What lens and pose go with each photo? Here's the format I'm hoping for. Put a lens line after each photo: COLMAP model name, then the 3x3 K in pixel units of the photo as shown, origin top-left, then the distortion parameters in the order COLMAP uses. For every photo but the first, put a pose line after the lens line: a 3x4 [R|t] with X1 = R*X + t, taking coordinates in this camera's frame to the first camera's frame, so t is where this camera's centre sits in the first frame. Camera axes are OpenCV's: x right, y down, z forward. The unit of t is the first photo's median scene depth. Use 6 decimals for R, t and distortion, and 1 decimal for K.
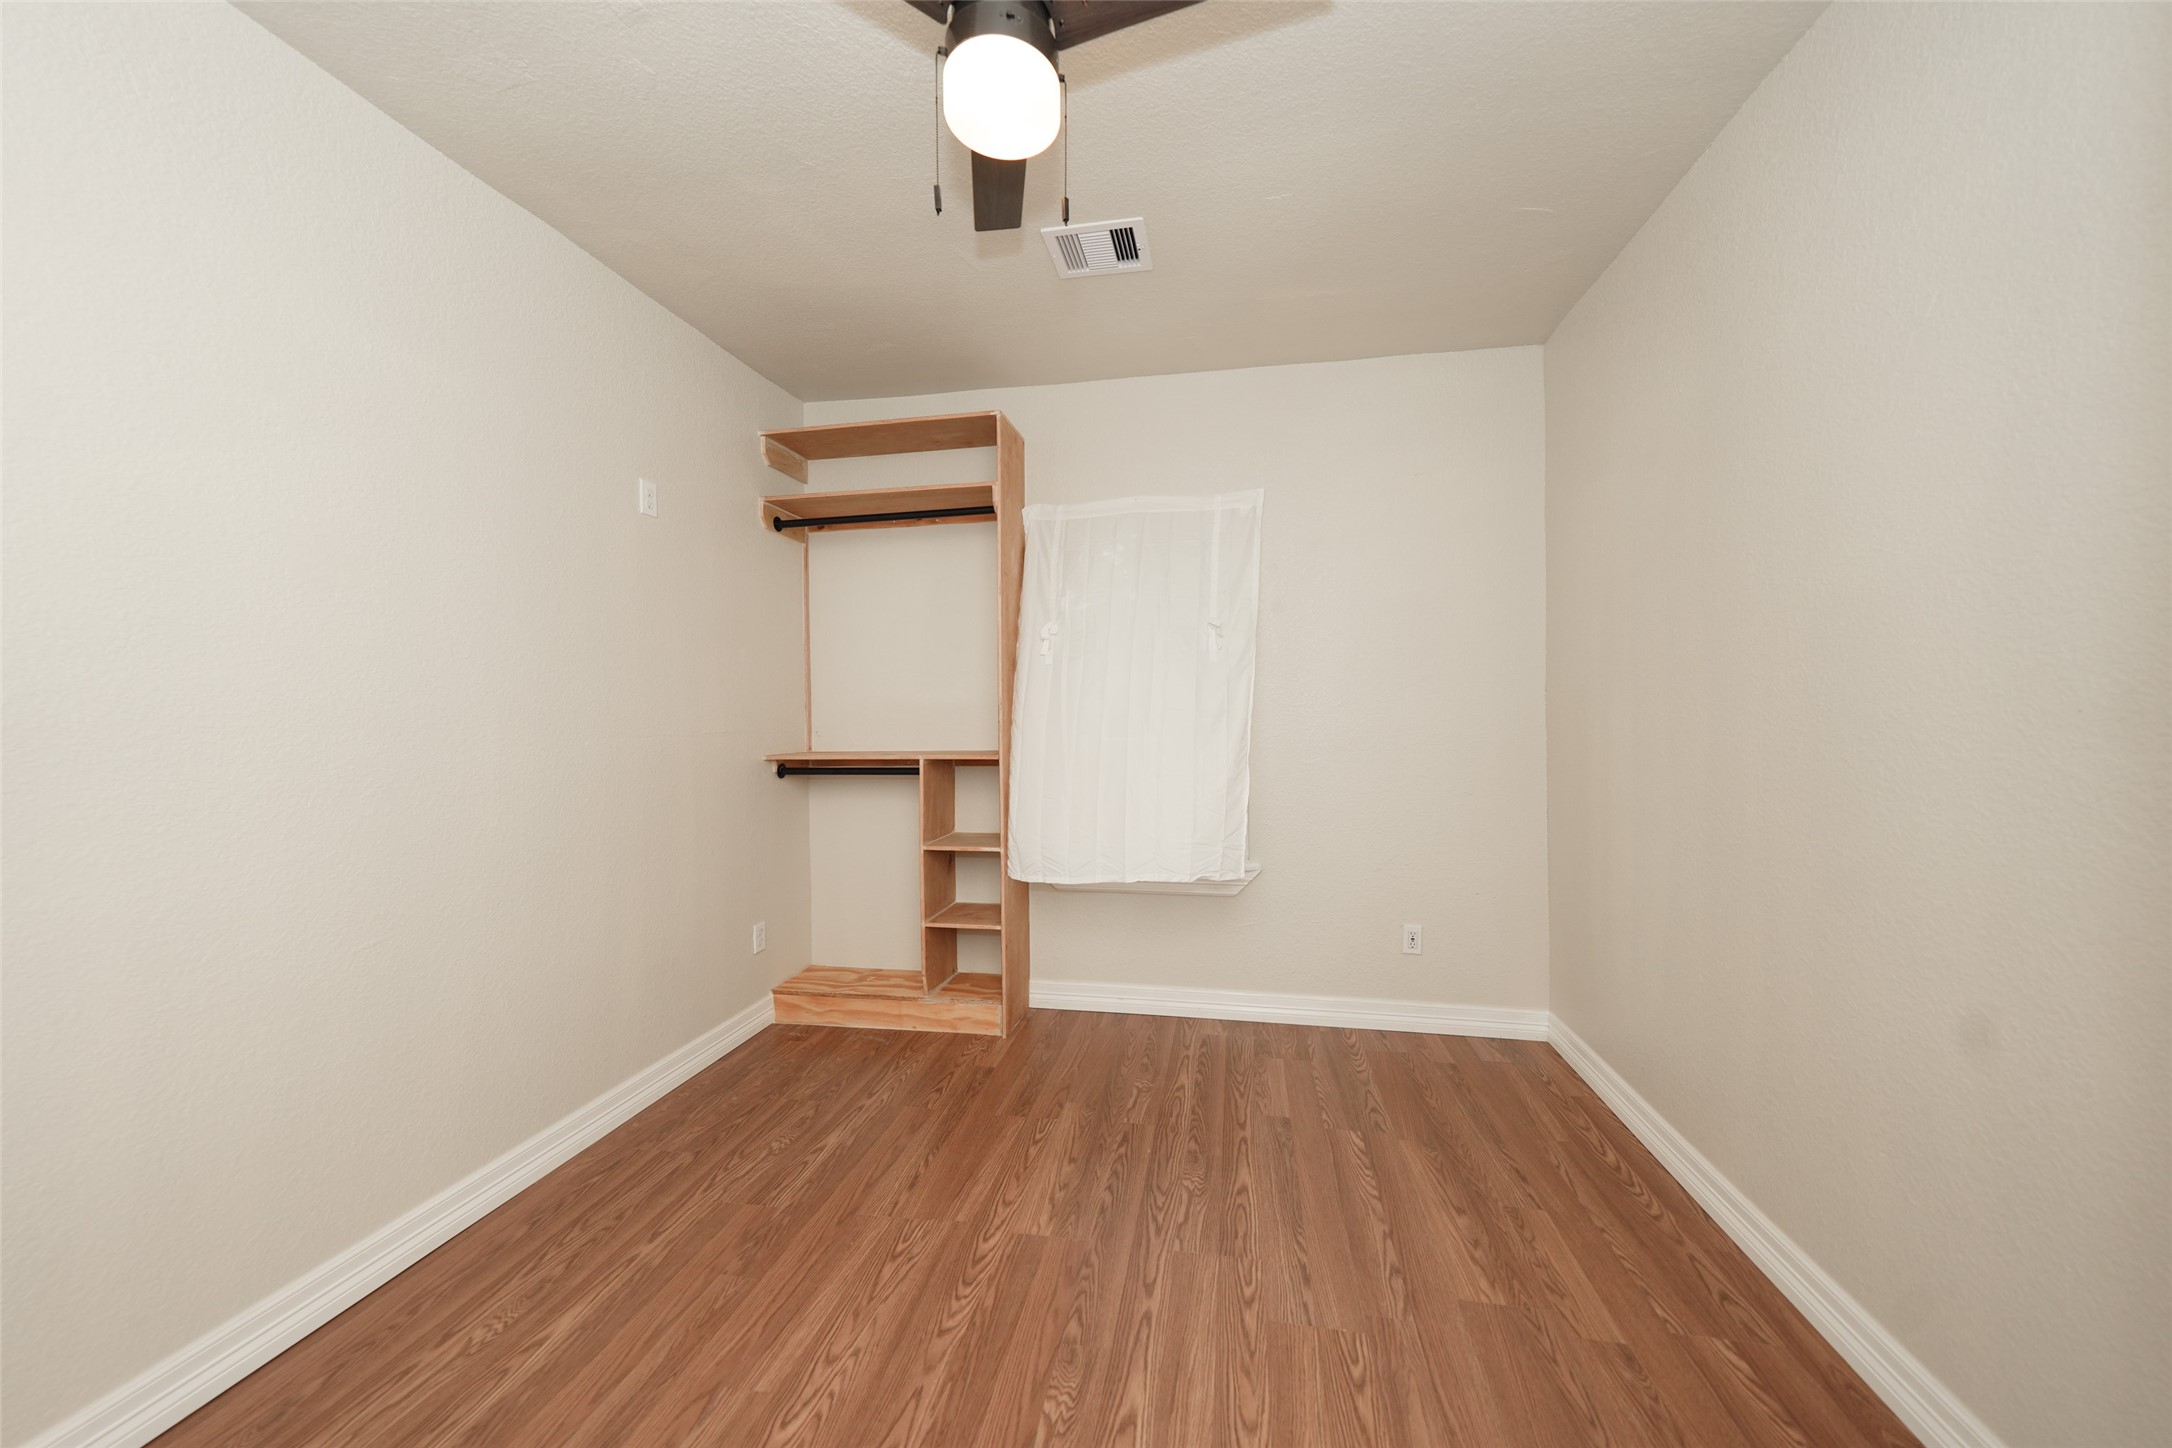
lens RADIAL K [[764.3, 0, 1071.0], [0, 764.3, 740.0], [0, 0, 1]] dist [0.007003, 0.000144]
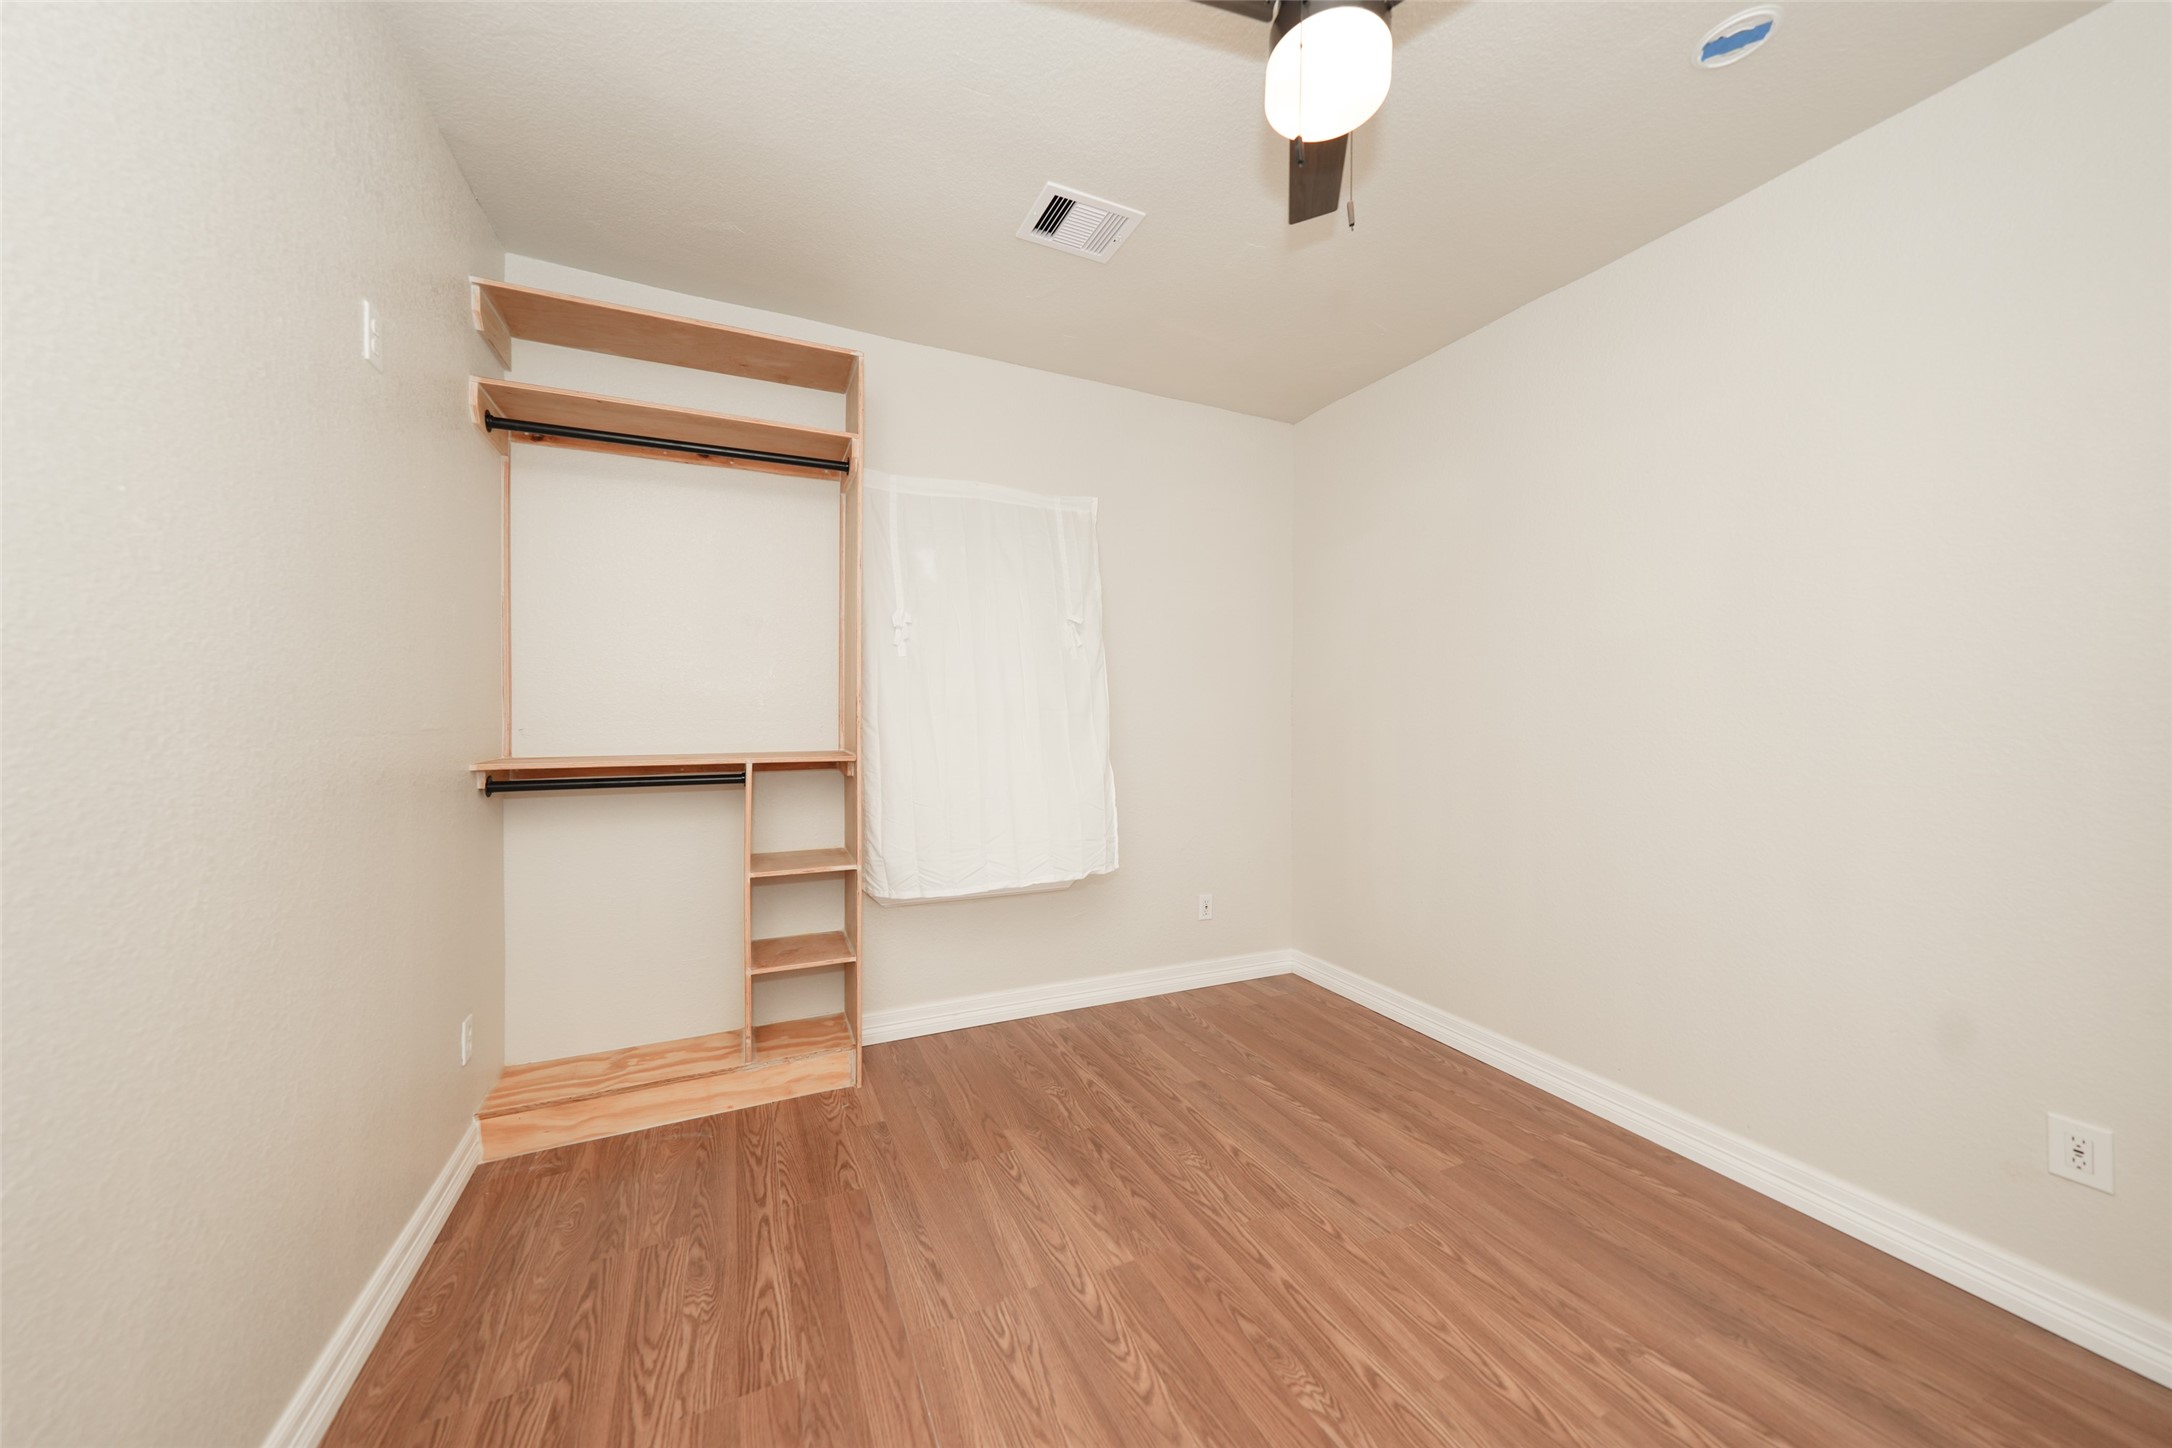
lens RADIAL K [[764.3, 0, 1071.0], [0, 764.3, 740.0], [0, 0, 1]] dist [0.007003, 0.000144]
pose [[0.815605, -0.007096, 0.578566, -0.416818], [0.007508, 0.999970, 0.001680, 0.001886], [-0.578560, 0.002973, 0.815634, 0.177191]]
